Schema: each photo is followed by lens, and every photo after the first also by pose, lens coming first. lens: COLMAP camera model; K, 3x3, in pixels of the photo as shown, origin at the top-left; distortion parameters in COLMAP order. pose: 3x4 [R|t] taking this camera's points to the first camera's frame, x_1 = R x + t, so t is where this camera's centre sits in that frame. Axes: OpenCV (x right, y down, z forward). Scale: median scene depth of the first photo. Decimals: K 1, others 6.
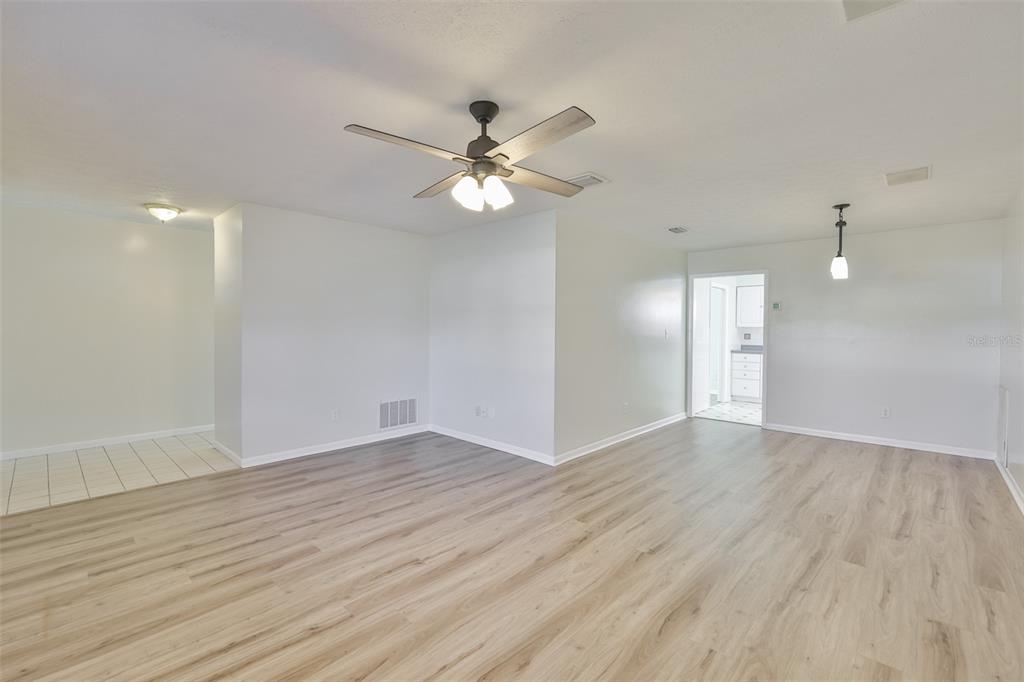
lens RADIAL K [[441.3, 0, 512.0], [0, 441.3, 341.0], [0, 0, 1]] dist [0.000436, 0.000162]
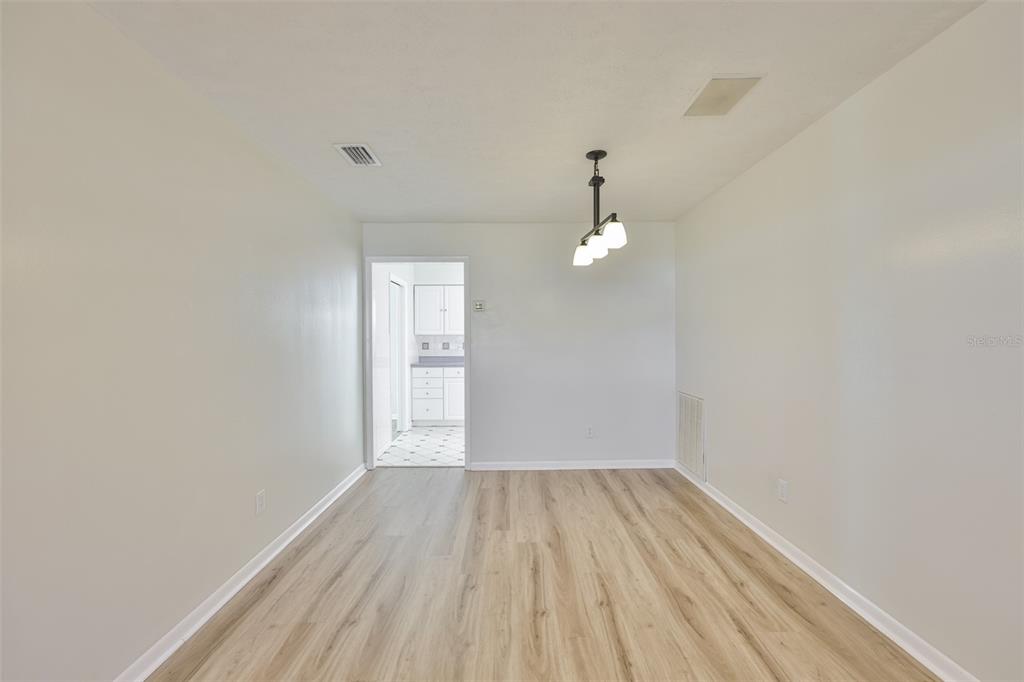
lens RADIAL K [[433.1, 0, 480.2], [0, 433.1, 334.1], [0, 0, 1]] dist [-0.000537, -0.000175]
pose [[0.765751, -0.008009, 0.643087, 0.185455], [0.031719, 0.999176, -0.025325, -0.018266], [-0.642355, 0.039791, 0.765374, 0.651496]]
